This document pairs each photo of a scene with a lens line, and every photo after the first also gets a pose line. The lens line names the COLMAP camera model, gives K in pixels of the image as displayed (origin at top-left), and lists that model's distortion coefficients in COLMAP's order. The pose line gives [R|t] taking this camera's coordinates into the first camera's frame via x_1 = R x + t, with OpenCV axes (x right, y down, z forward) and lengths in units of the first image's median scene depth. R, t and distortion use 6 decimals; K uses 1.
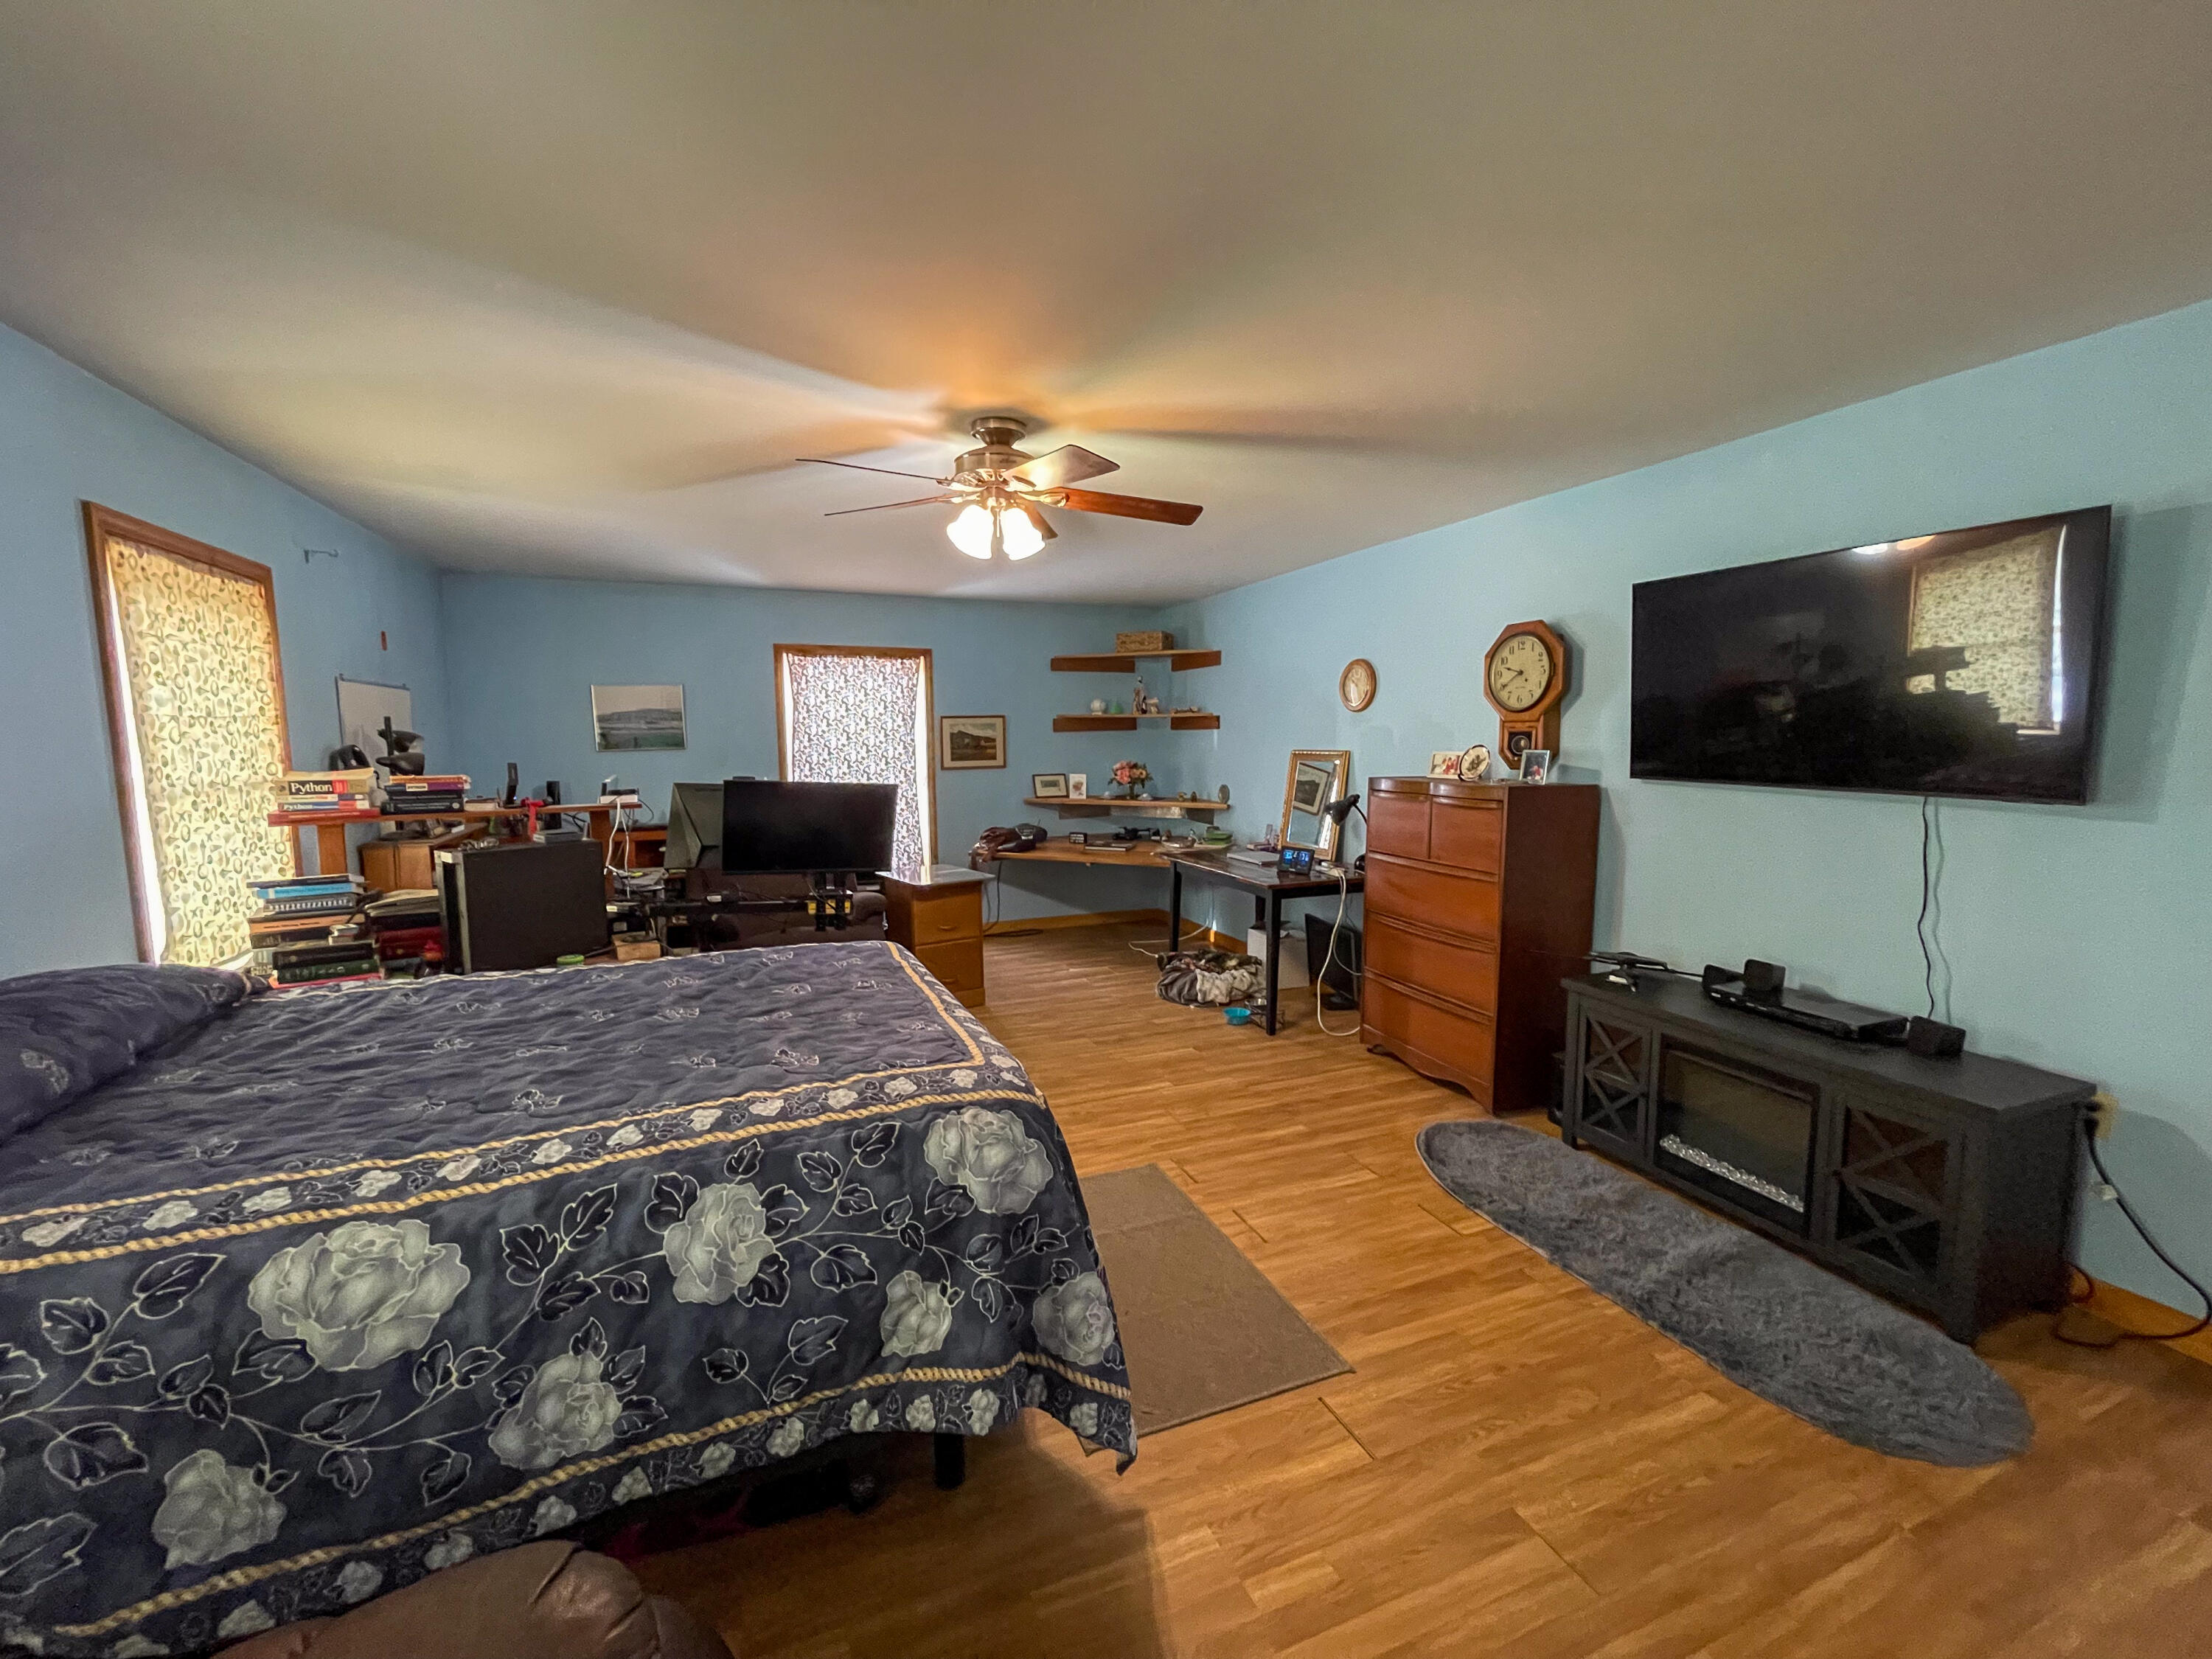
lens RADIAL K [[892.6, 0, 1099.2], [0, 892.6, 839.0], [0, 0, 1]] dist [-0.002791, 0.004359]
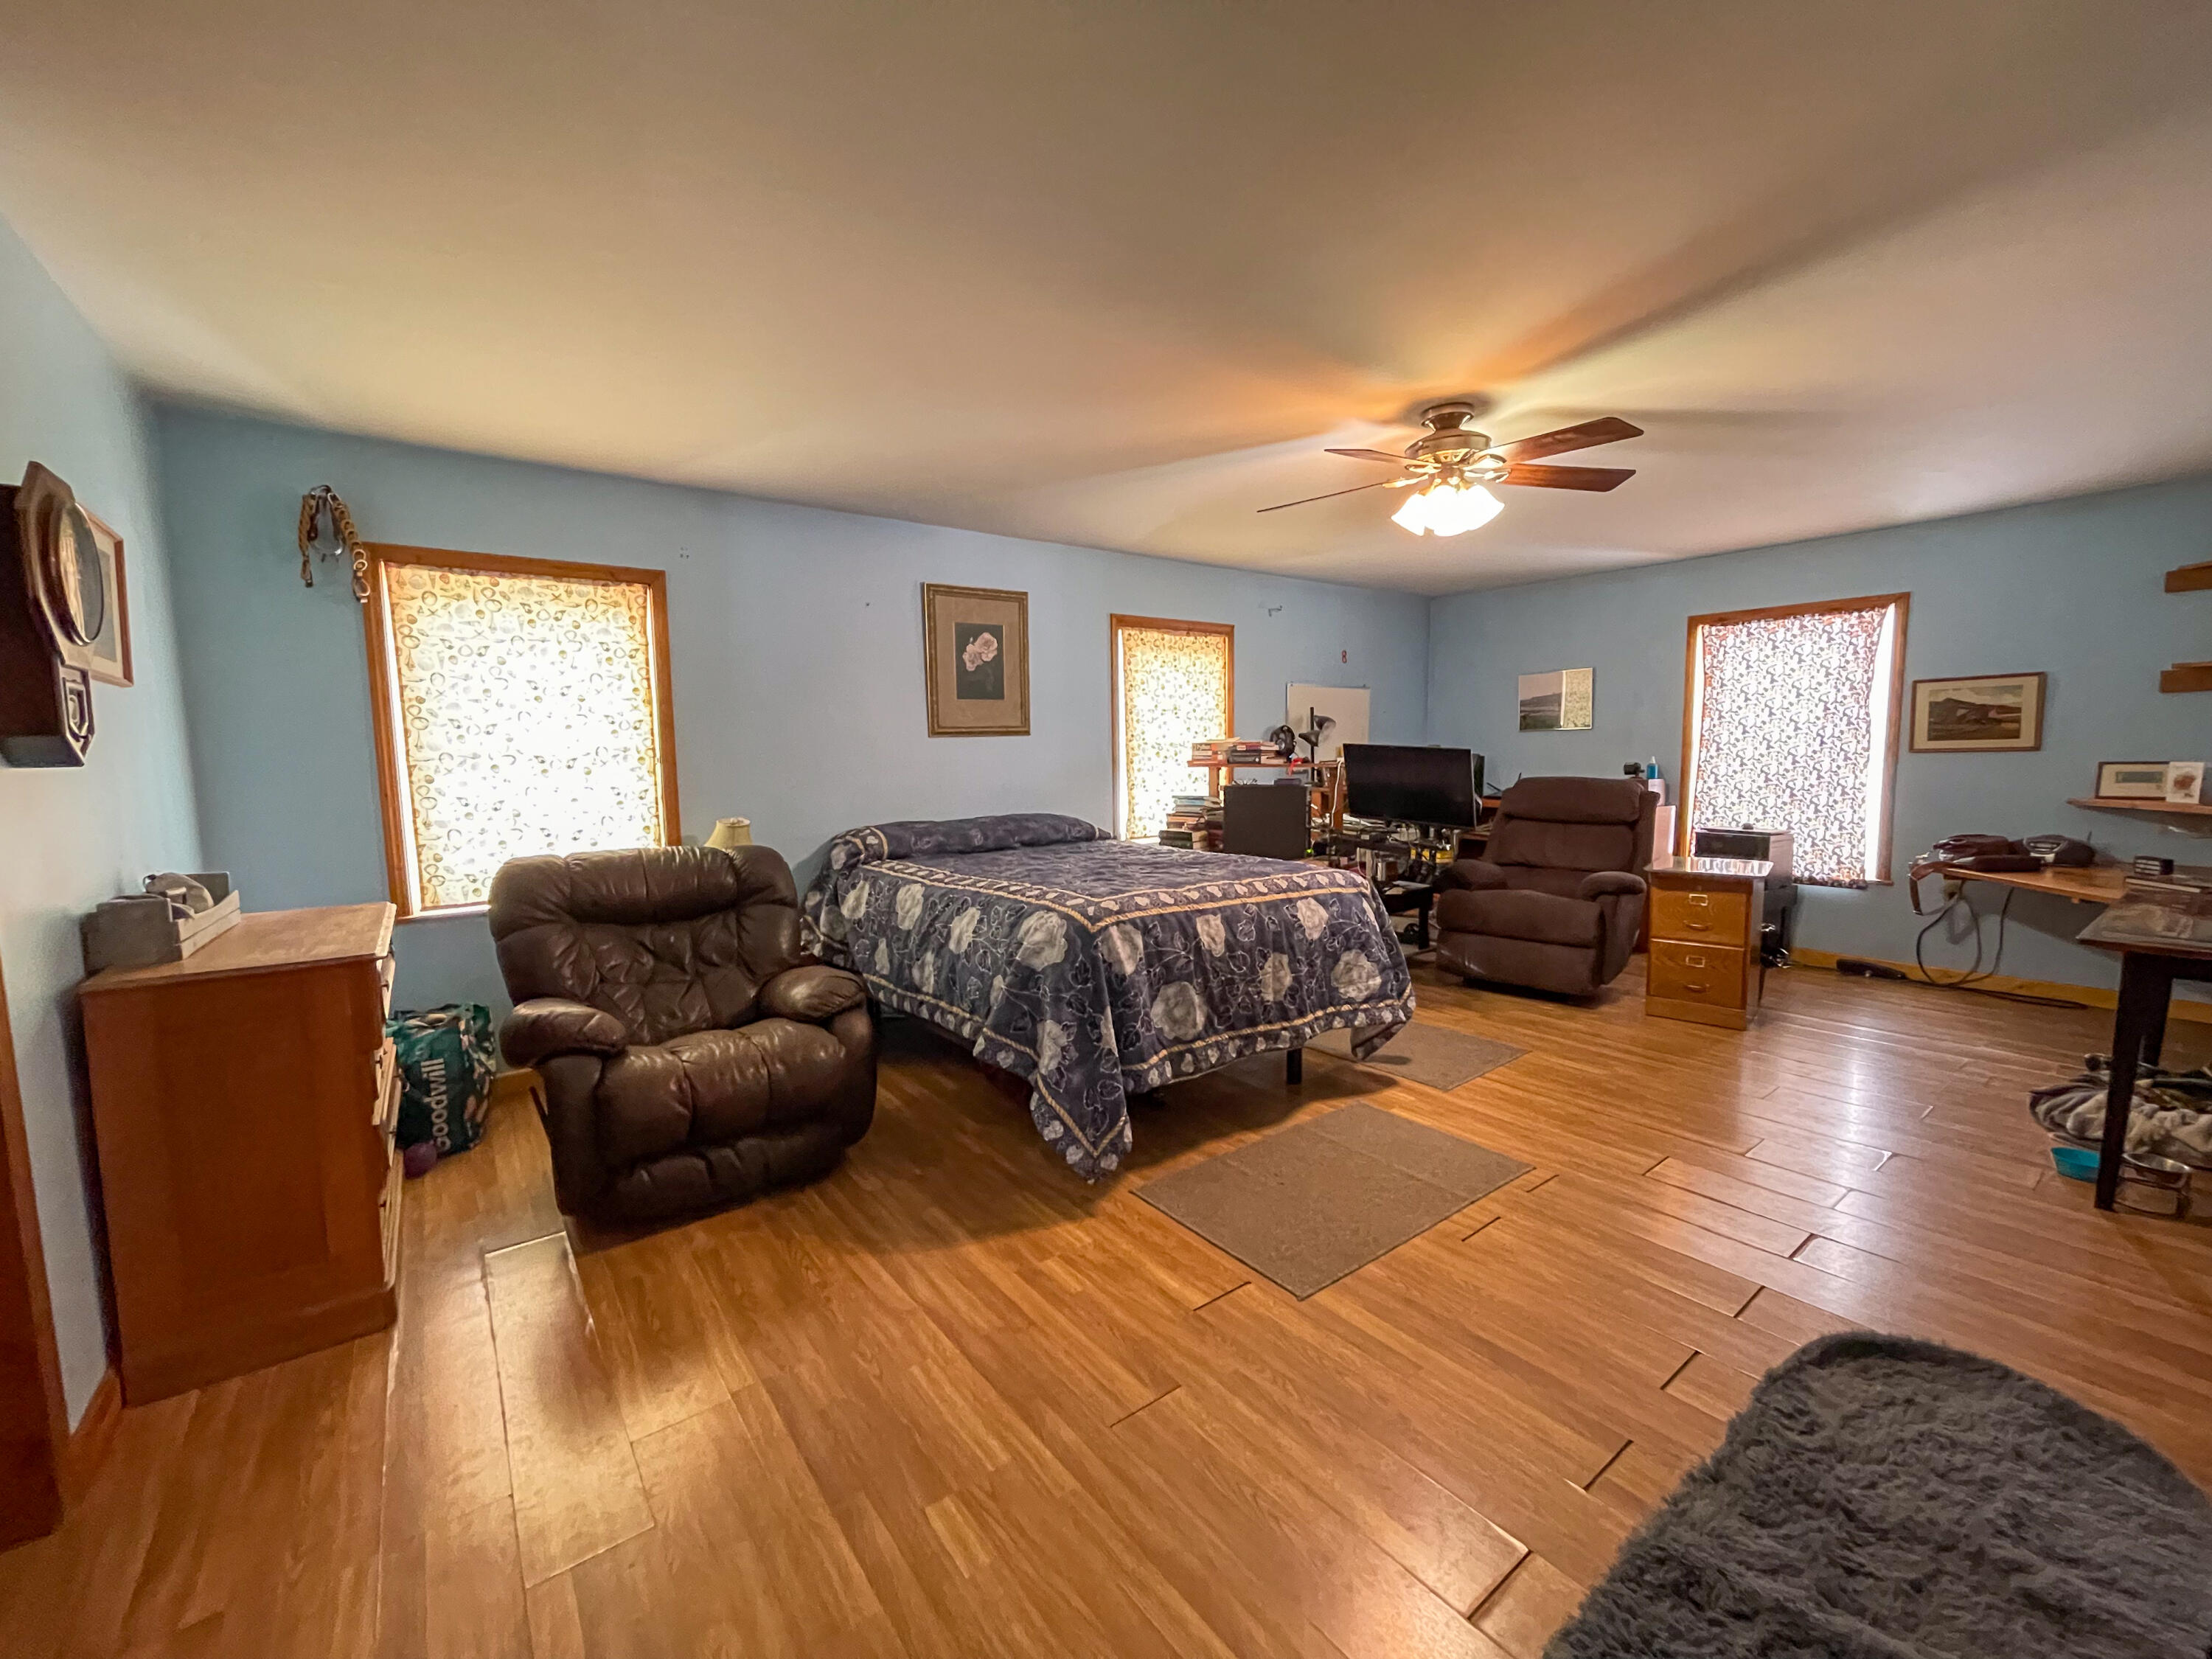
lens RADIAL K [[897.3, 0, 1098.3], [0, 897.3, 829.8], [0, 0, 1]] dist [-0.000902, -0.000037]
pose [[0.257373, 0.089261, -0.962181, 0.984505], [-0.098372, 0.992972, 0.065804, 0.012223], [0.961292, 0.077716, 0.264345, 0.389082]]
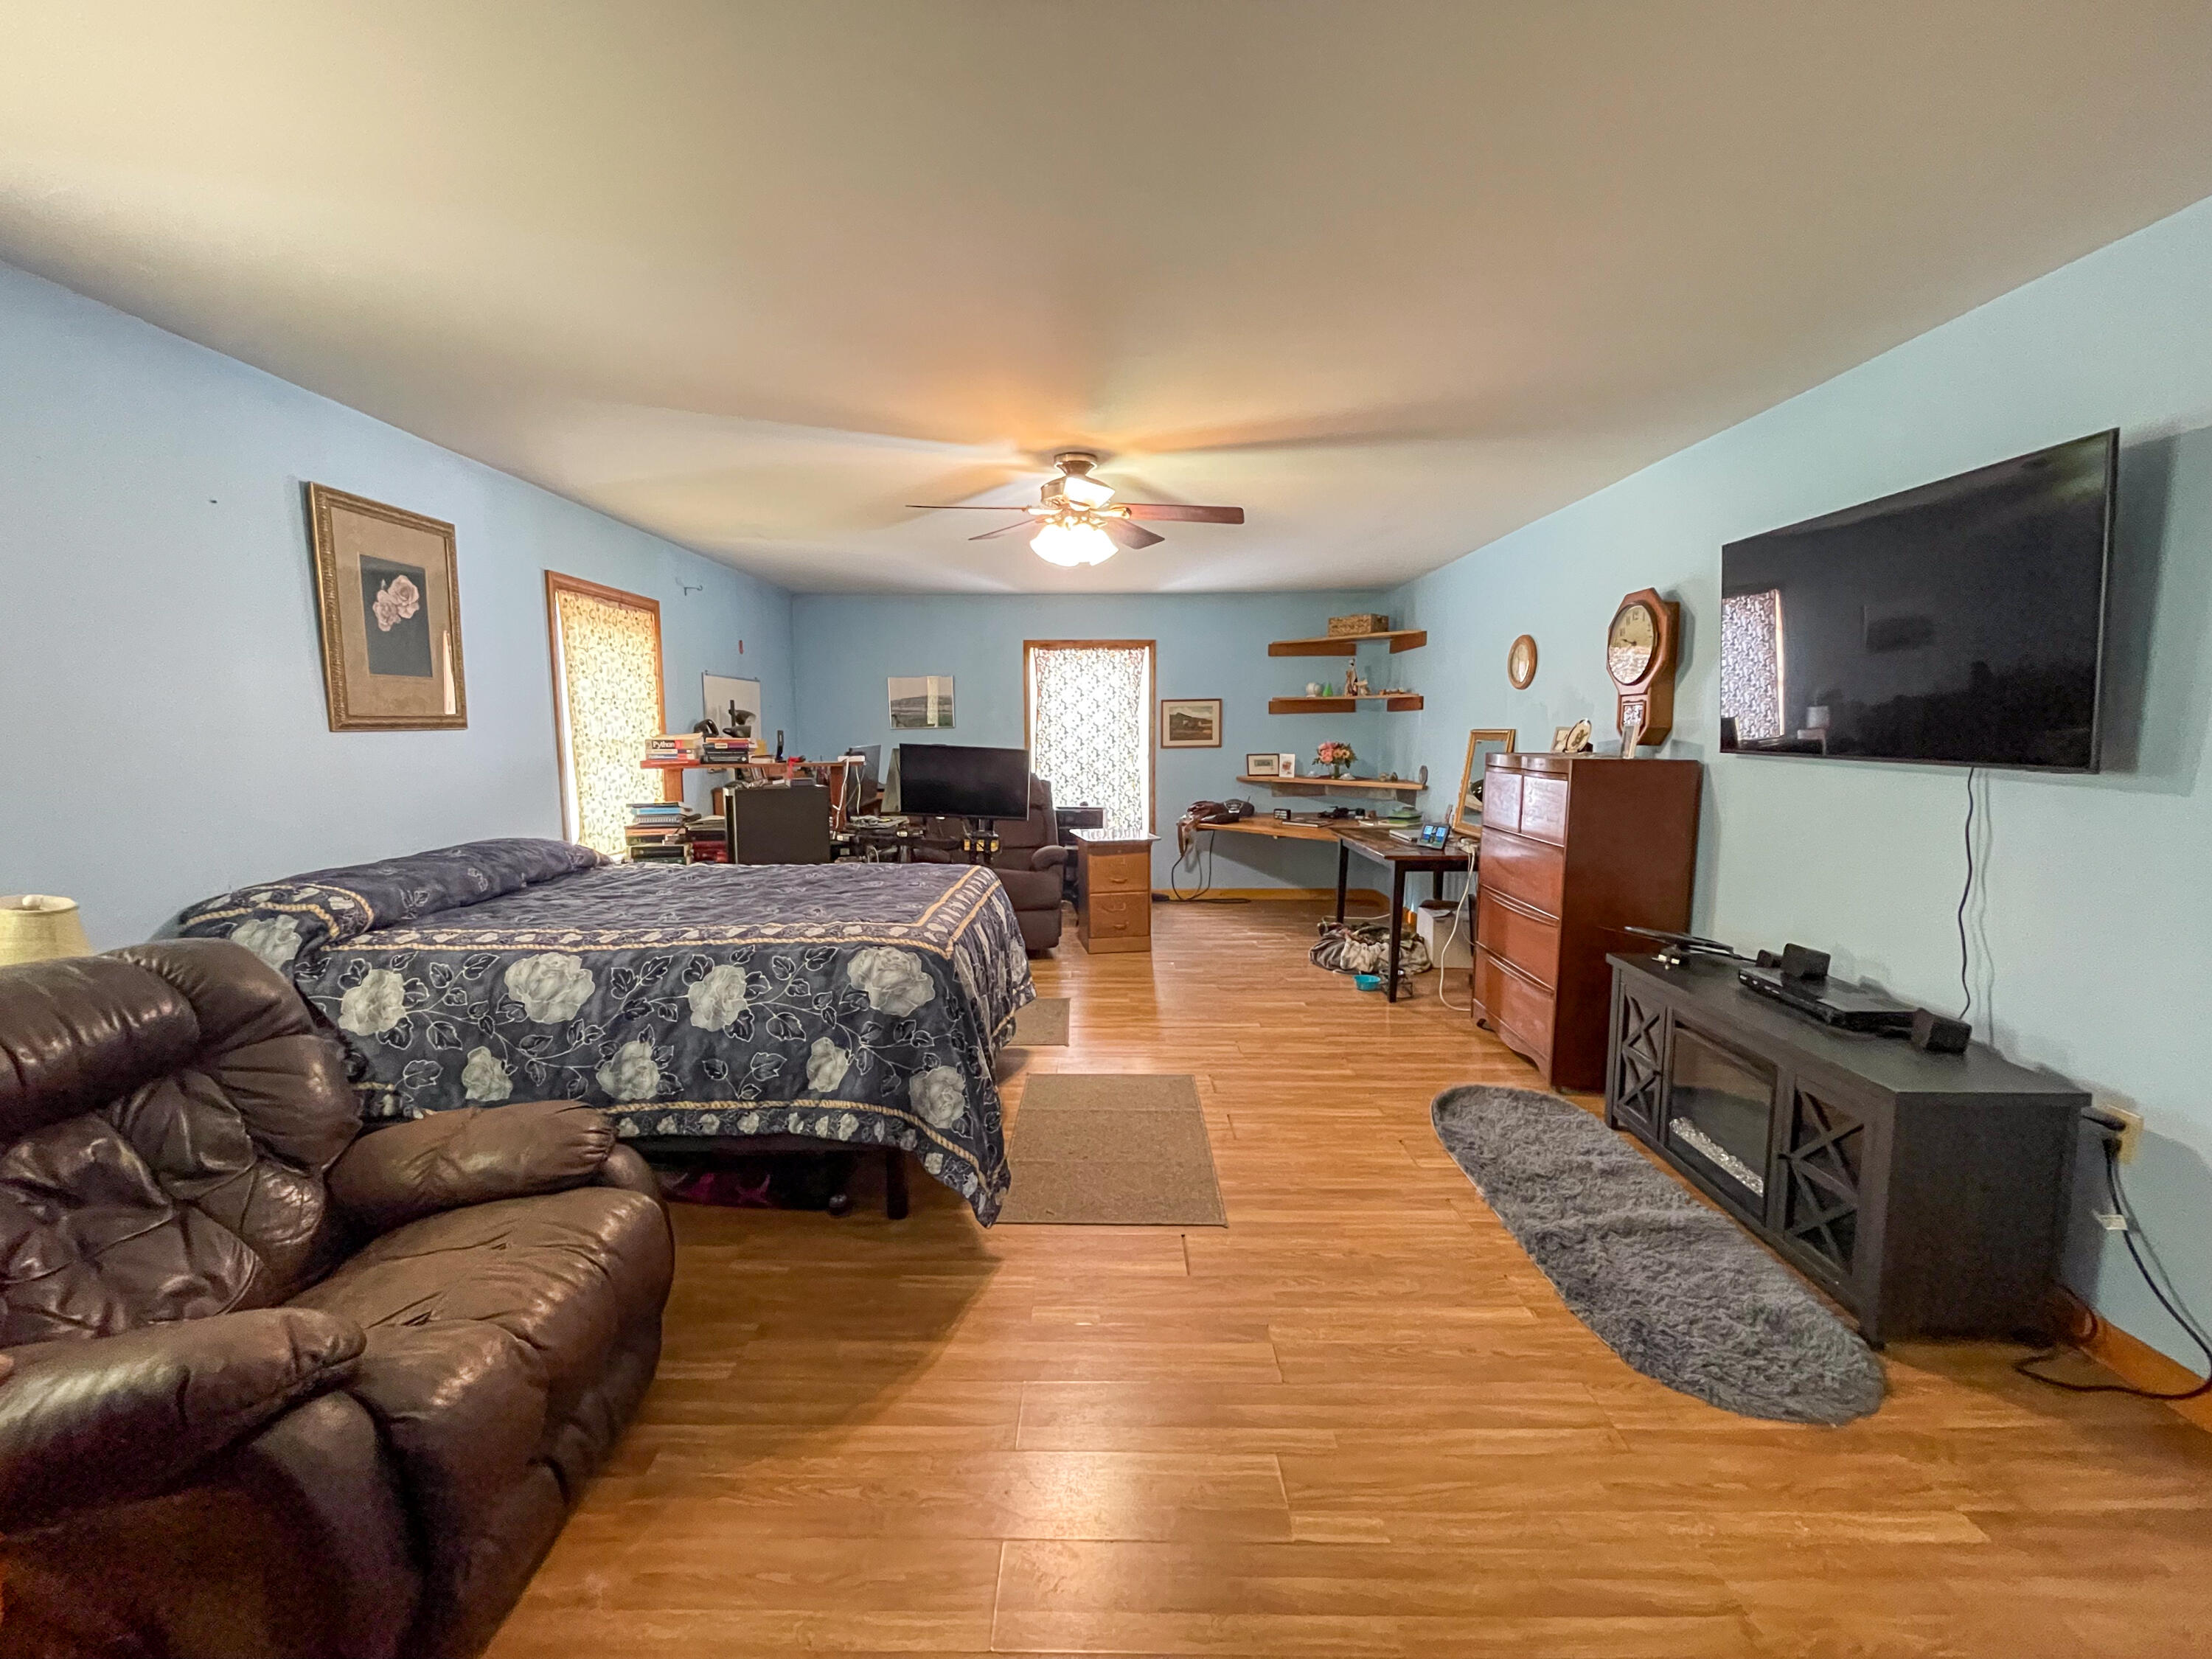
lens RADIAL K [[895.6, 0, 1098.5], [0, 895.6, 833.8], [0, 0, 1]] dist [0.004297, 0.000509]
pose [[0.923182, 0.047968, -0.381357, 0.474452], [-0.046648, 0.998831, 0.012712, 0.048729], [0.381521, 0.006054, 0.924340, -0.160546]]
